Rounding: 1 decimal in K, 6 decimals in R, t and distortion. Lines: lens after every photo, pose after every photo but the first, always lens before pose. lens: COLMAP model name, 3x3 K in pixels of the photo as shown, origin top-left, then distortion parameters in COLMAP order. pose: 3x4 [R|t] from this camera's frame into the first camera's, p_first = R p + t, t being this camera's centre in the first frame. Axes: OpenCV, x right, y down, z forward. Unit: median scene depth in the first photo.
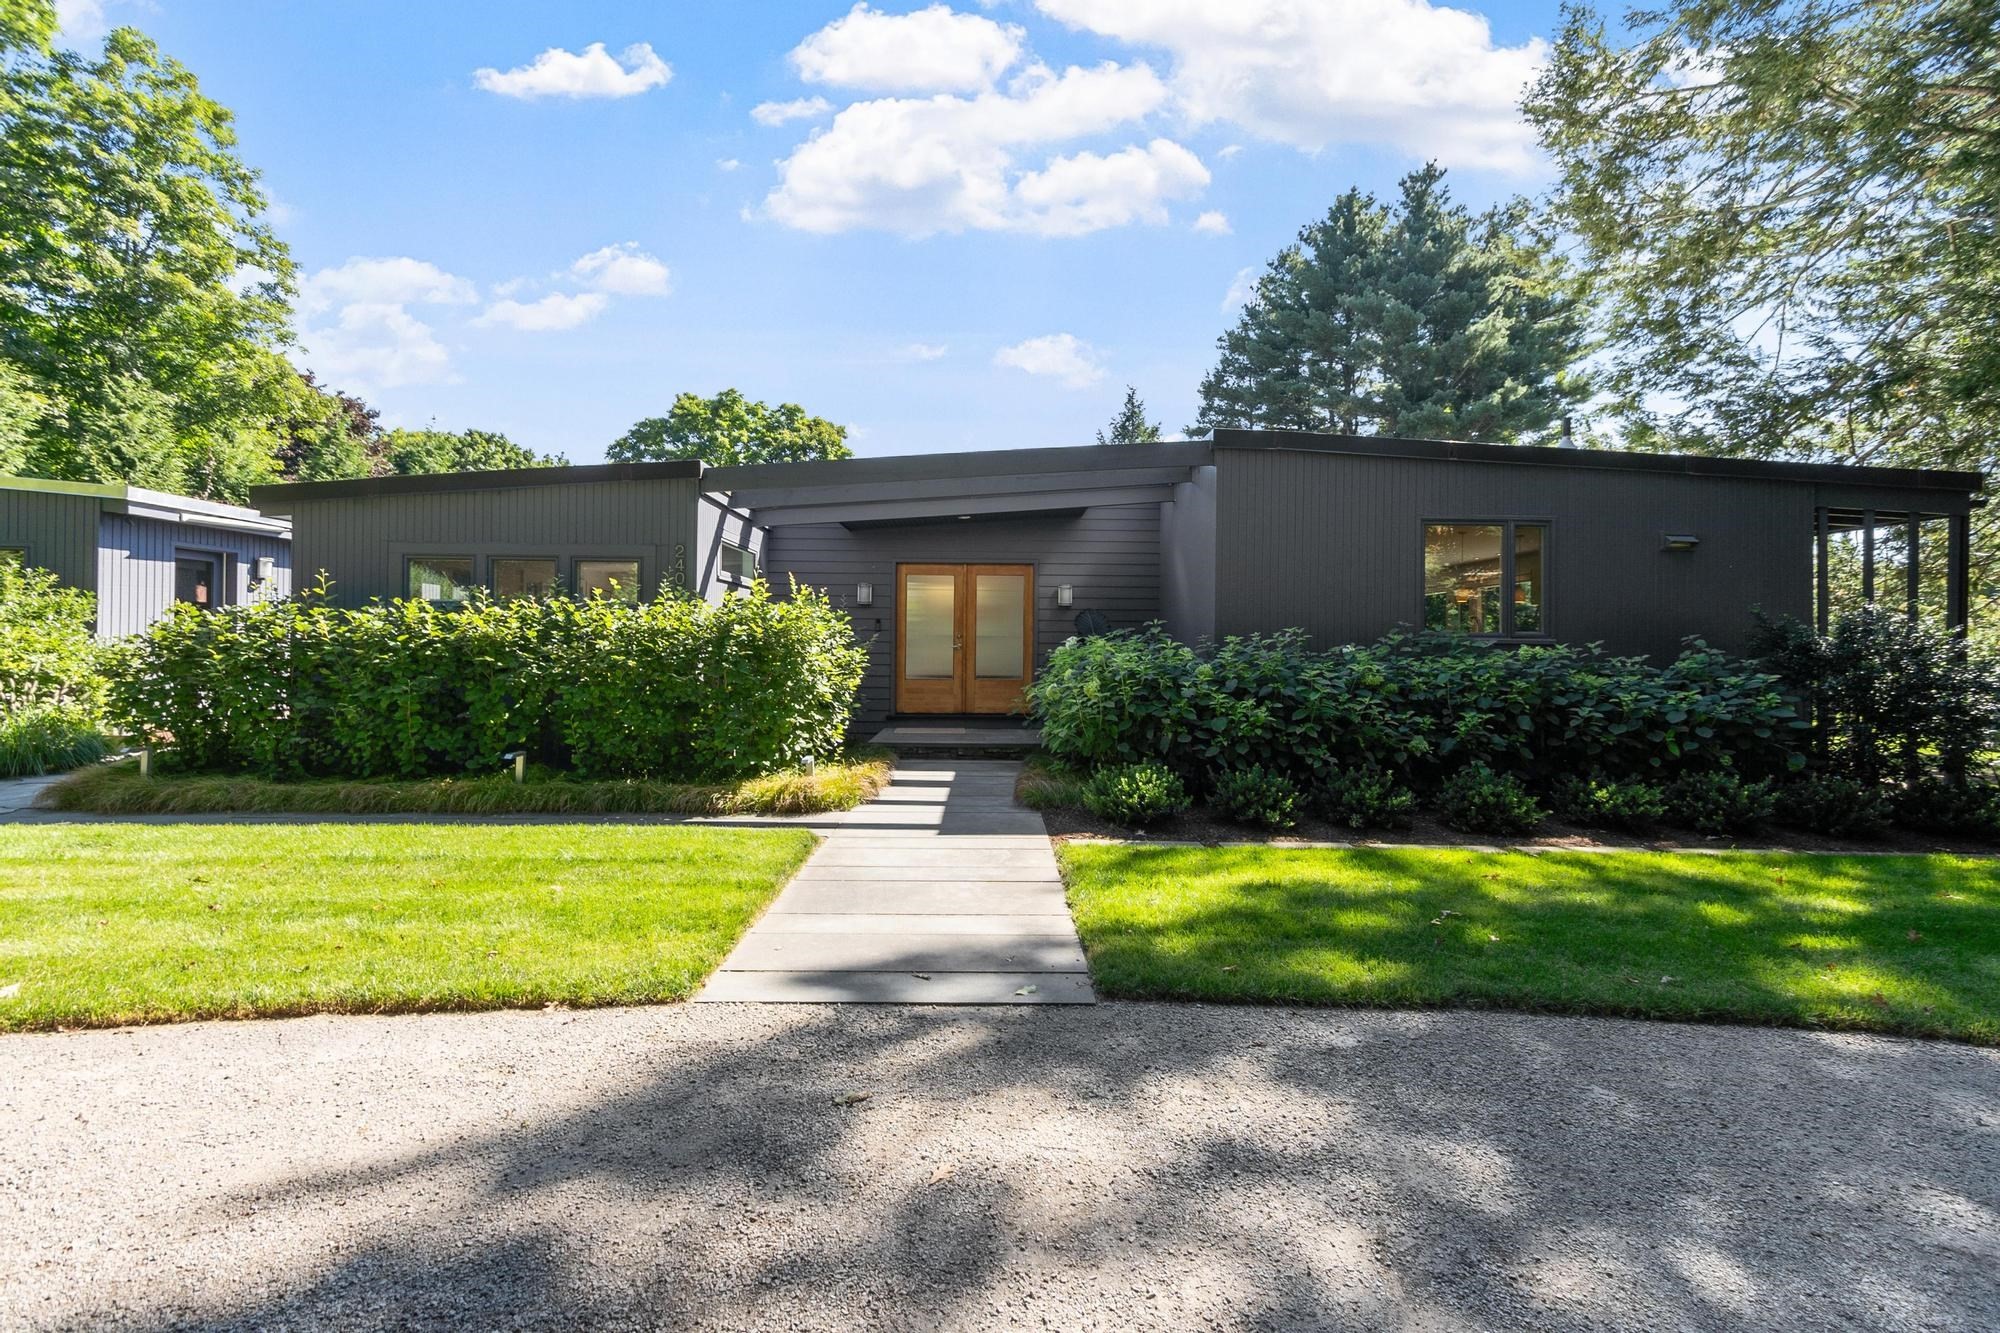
lens RADIAL K [[859.4, 0, 1021.3], [0, 859.4, 652.8], [0, 0, 1]] dist [-0.000002, 0.000115]
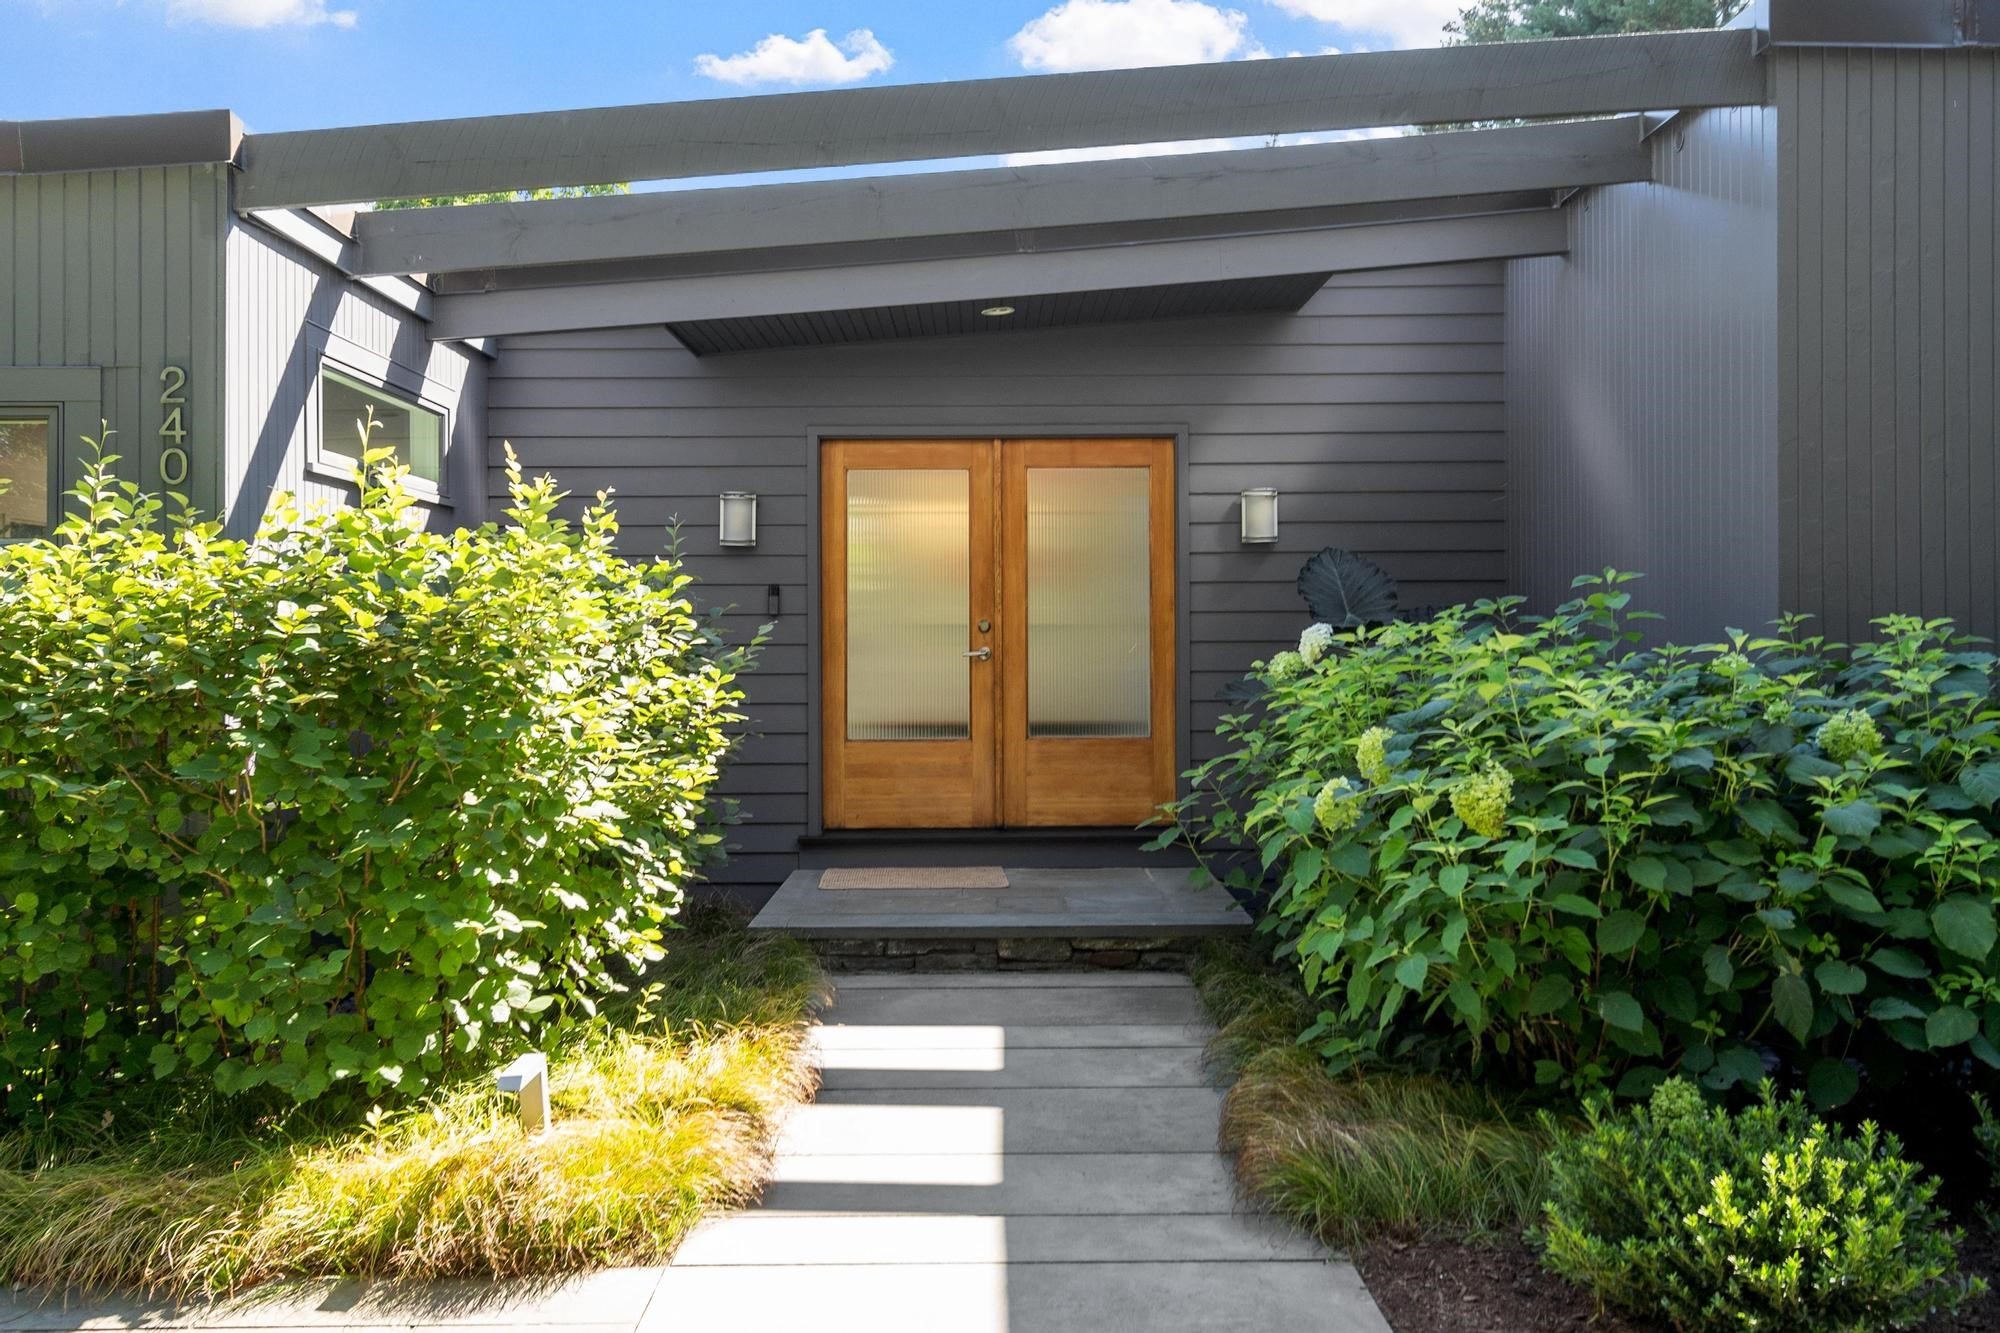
lens RADIAL K [[1641.0, 0, 988.8], [0, 1641.0, 664.3], [0, 0, 1]] dist [0.005521, -0.003157]
pose [[0.999065, -0.013525, -0.041057, -0.056231], [0.013758, 0.999891, 0.005403, -0.009211], [0.040979, -0.005963, 0.999142, 0.371391]]
